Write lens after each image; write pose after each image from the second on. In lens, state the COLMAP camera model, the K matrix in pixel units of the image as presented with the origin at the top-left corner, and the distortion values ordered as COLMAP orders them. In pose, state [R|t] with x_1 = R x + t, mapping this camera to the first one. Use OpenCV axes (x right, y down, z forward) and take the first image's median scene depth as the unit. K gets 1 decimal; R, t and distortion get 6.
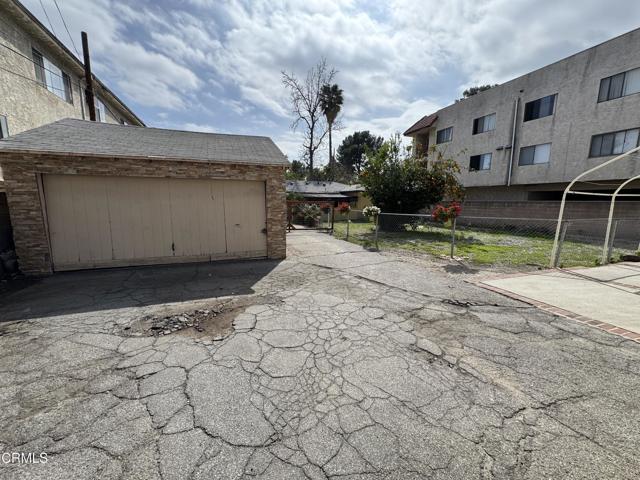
lens RADIAL K [[253.5, 0, 318.3], [0, 253.5, 243.3], [0, 0, 1]] dist [-0.003116, 0.000152]
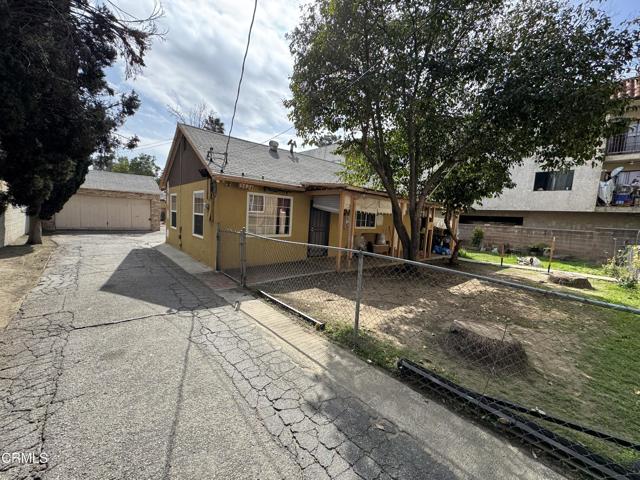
lens RADIAL K [[253.5, 0, 318.3], [0, 253.5, 238.9], [0, 0, 1]] dist [-0.003116, 0.000152]
pose [[0.930571, 0.013393, 0.365866, 0.384615], [0.004524, 0.998834, -0.048070, 0.248910], [-0.366083, 0.046388, 0.929425, -1.743860]]
